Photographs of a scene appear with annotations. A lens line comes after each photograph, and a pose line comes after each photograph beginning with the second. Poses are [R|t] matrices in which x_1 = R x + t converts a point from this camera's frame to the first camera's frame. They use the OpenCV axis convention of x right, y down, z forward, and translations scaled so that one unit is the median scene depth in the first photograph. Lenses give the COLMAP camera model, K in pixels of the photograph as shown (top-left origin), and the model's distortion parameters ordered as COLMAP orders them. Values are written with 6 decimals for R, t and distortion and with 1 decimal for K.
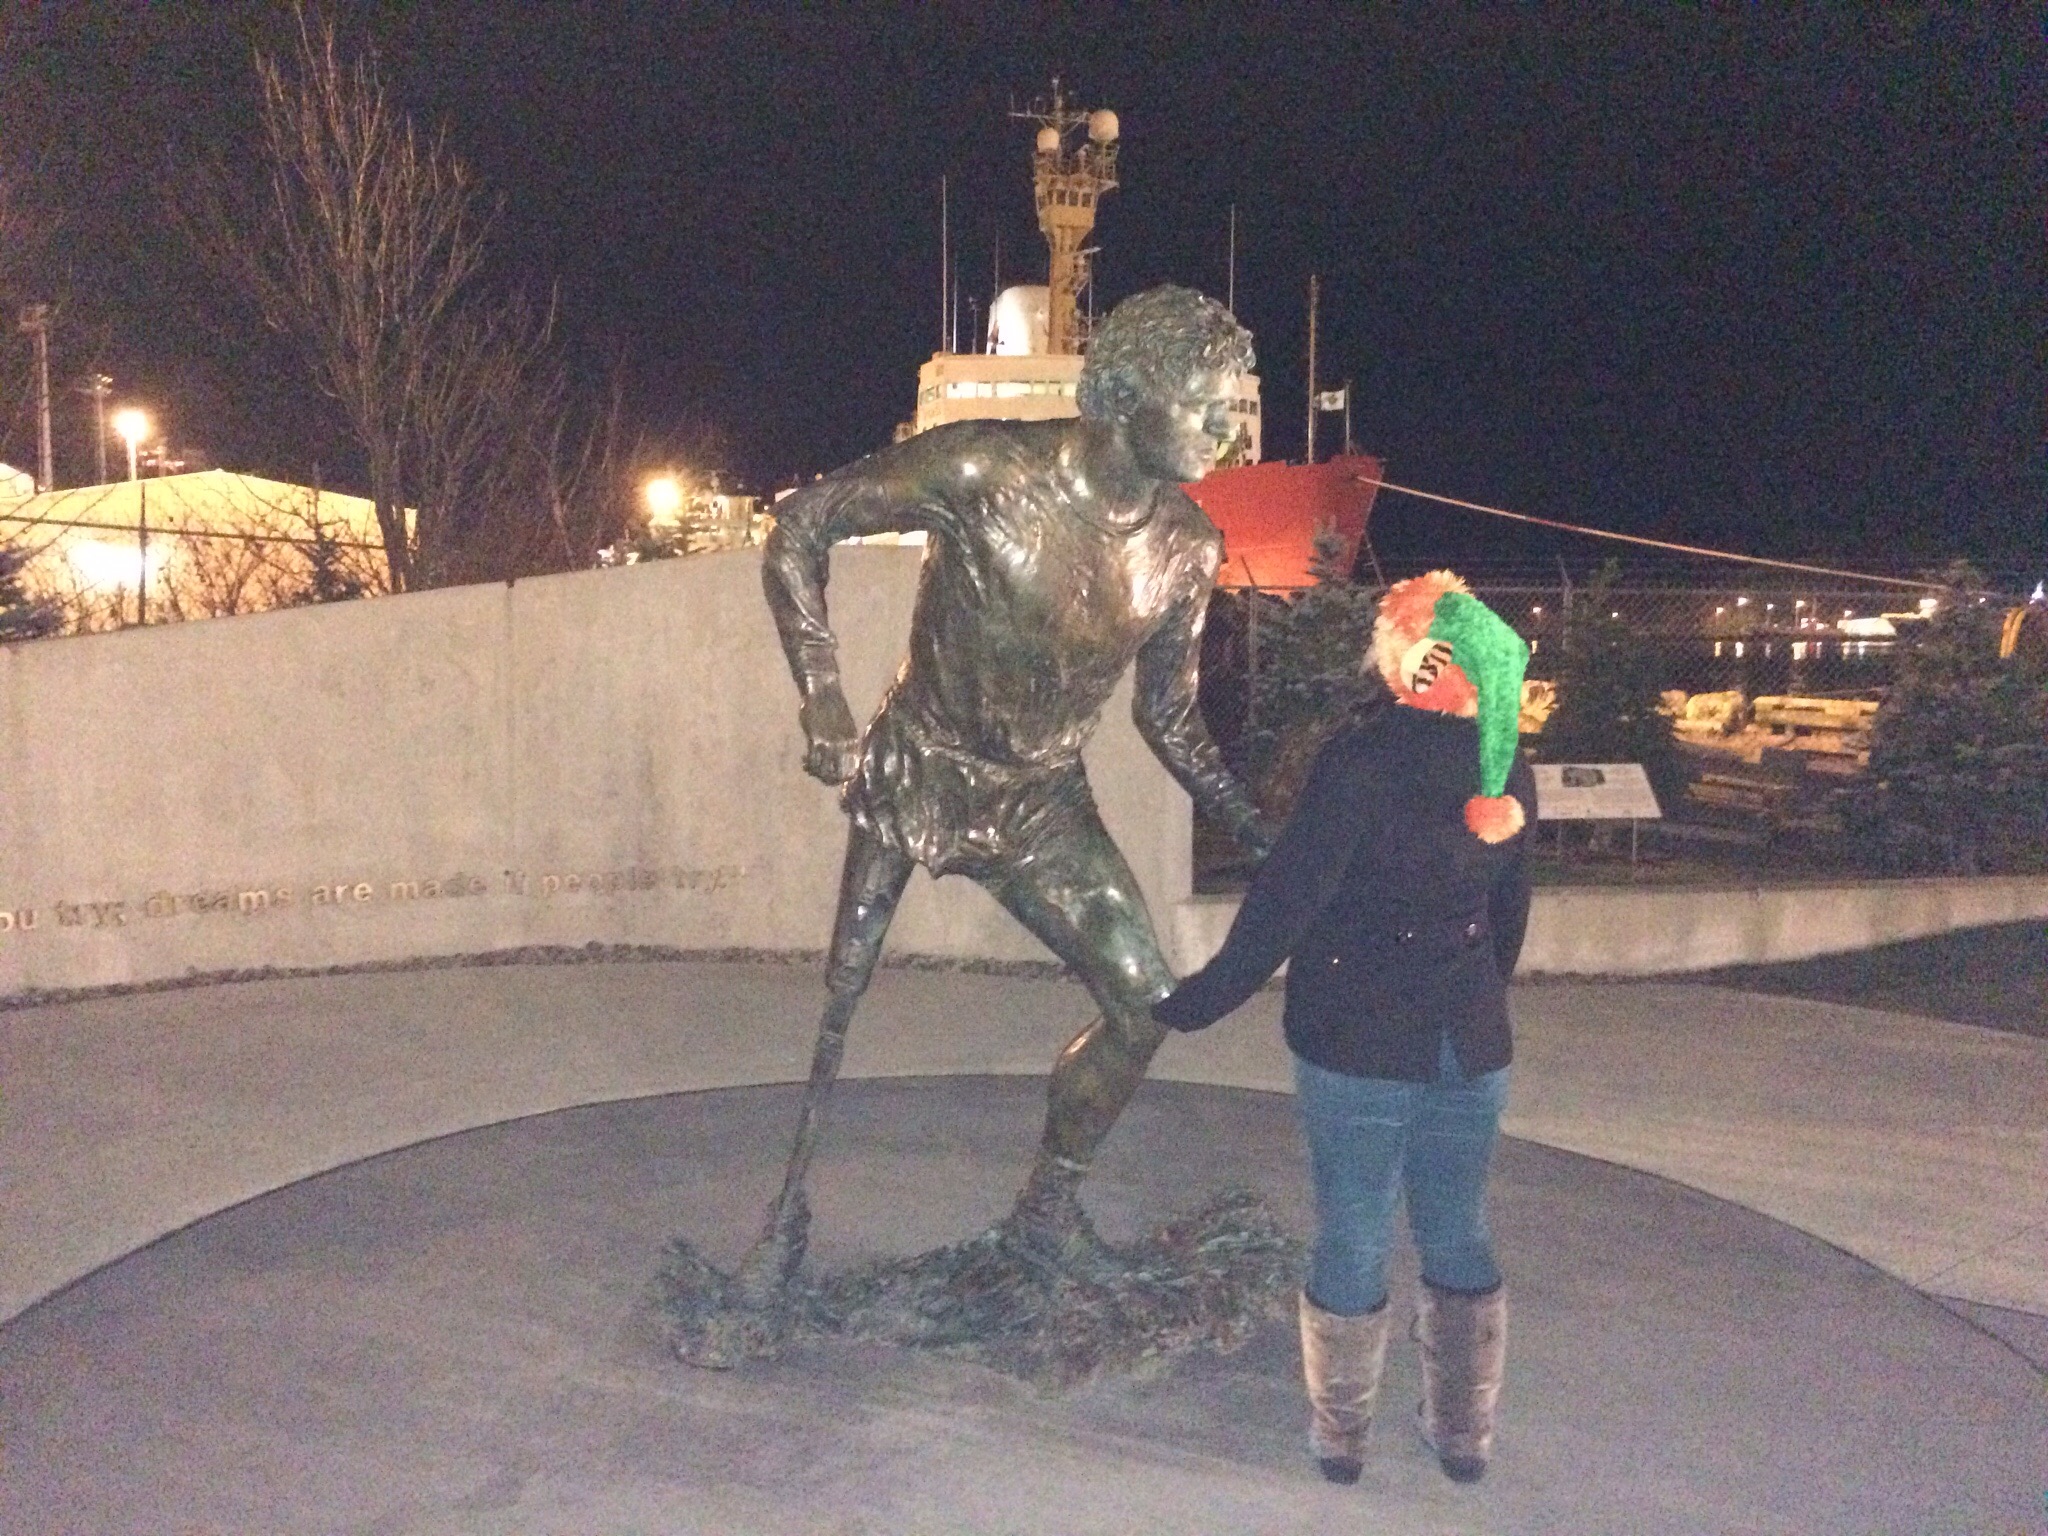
lens RADIAL K [[1735.6, 0, 1024.0], [0, 1735.6, 768.0], [0, 0, 1]] dist [0.060745, -0.064156]
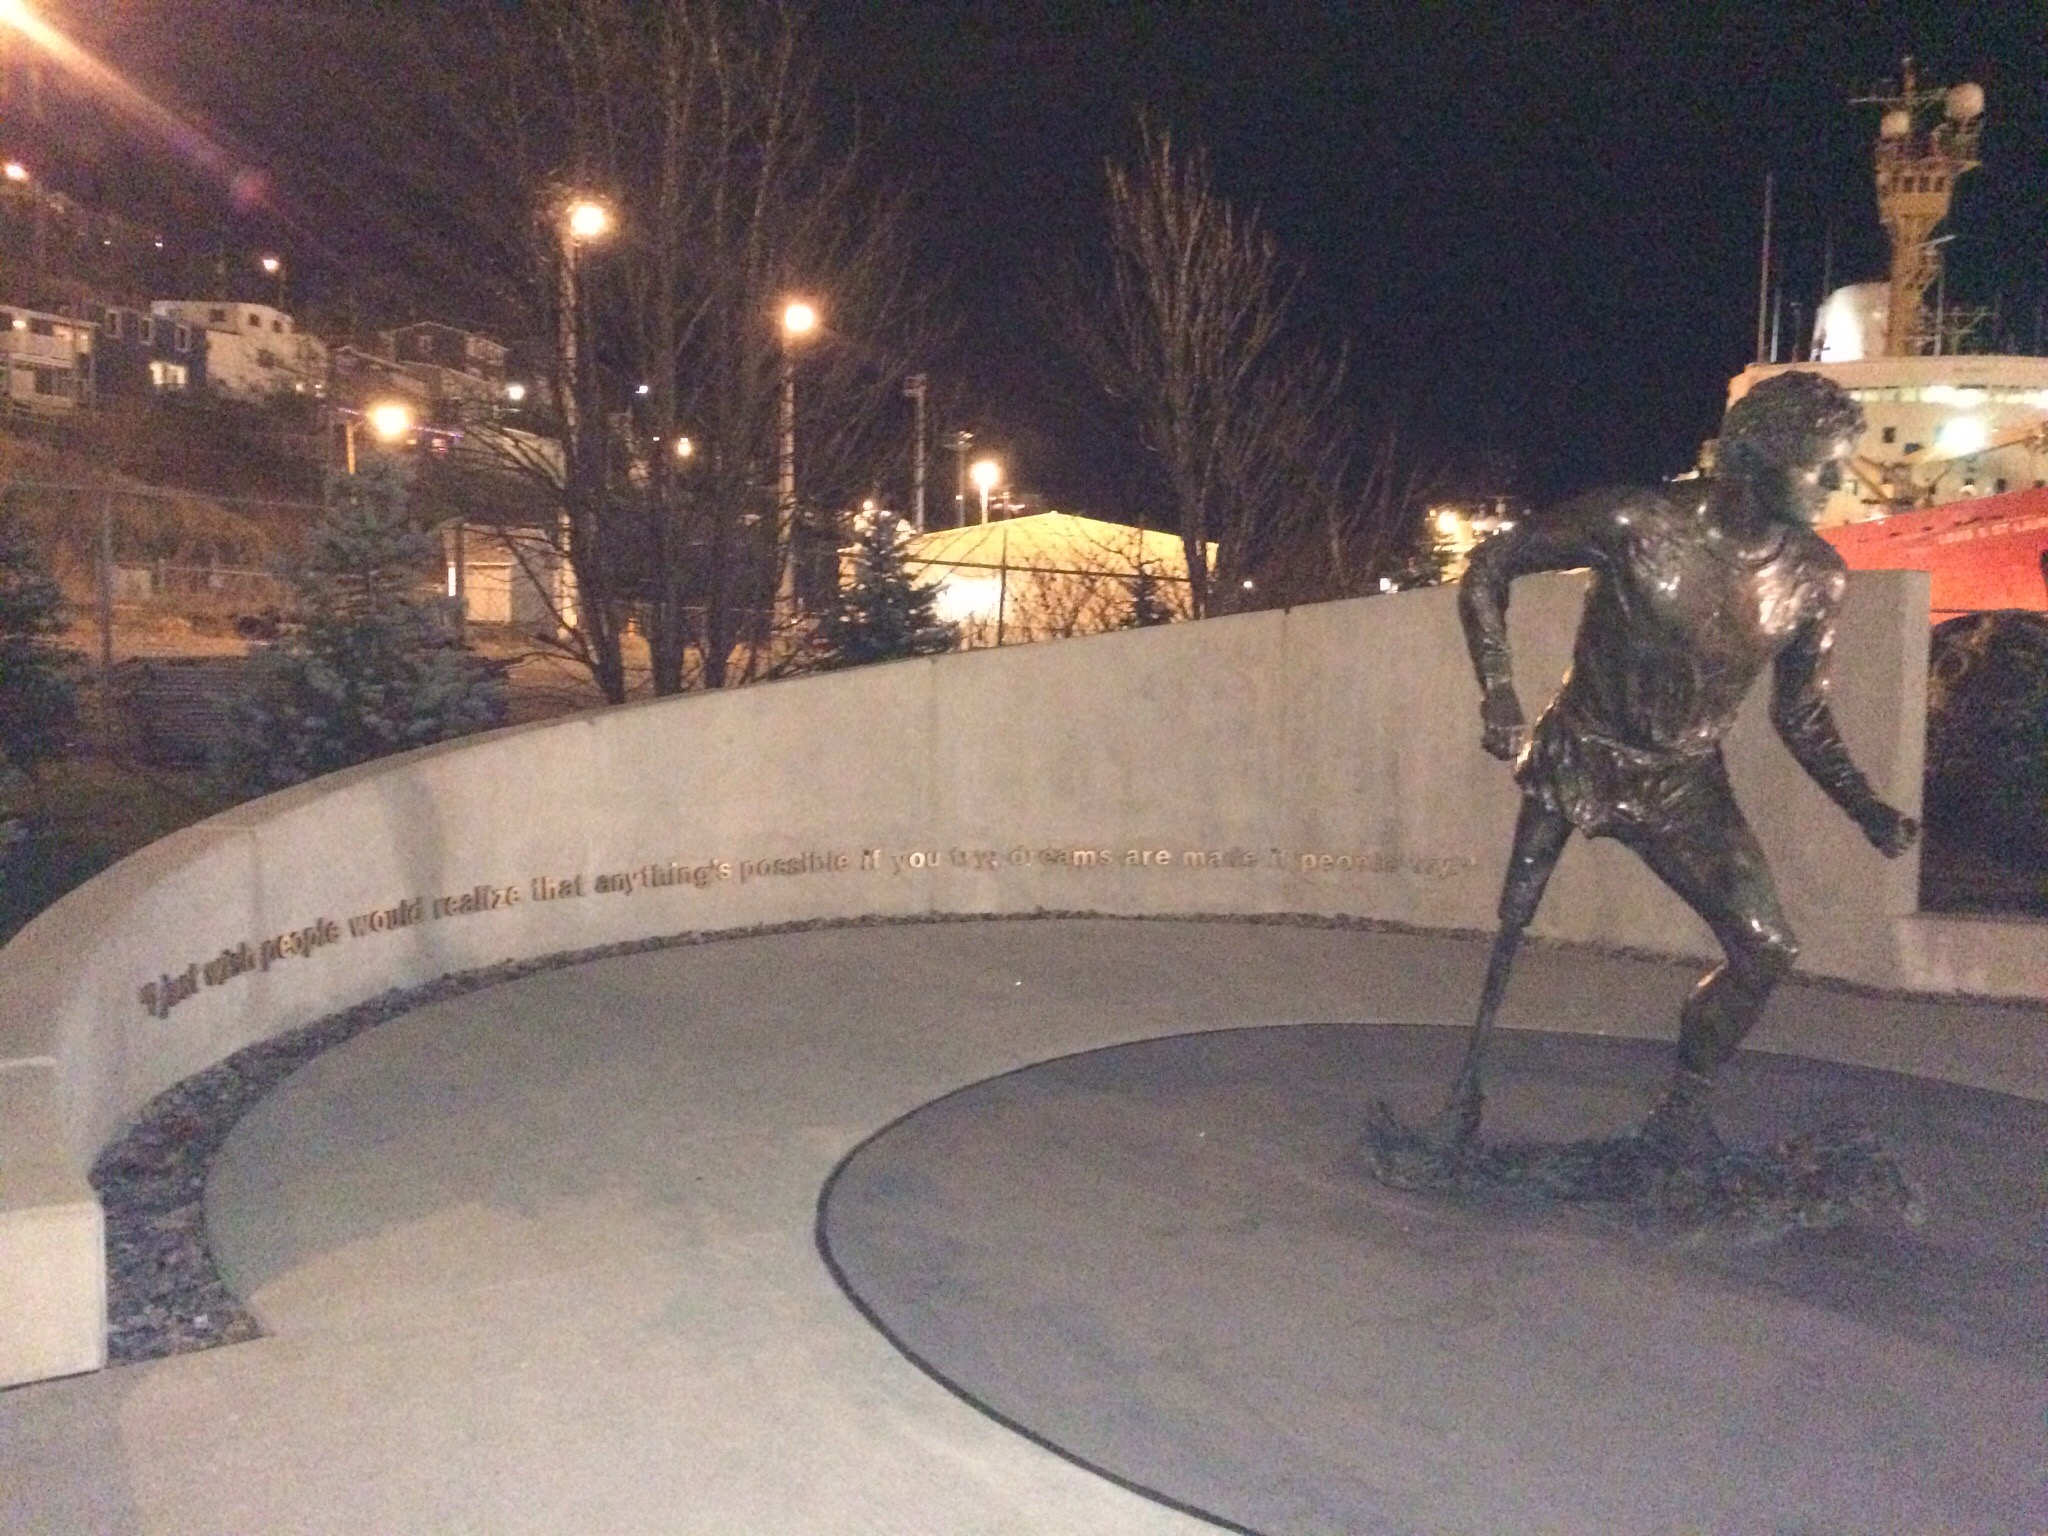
lens RADIAL K [[1735.6, 0, 1024.0], [0, 1735.6, 768.0], [0, 0, 1]] dist [0.060745, -0.064156]
pose [[0.904395, 0.037699, -0.425027, 0.055305], [-0.044291, 0.999003, -0.005636, 0.017675], [0.424391, 0.023922, 0.905163, -0.160914]]
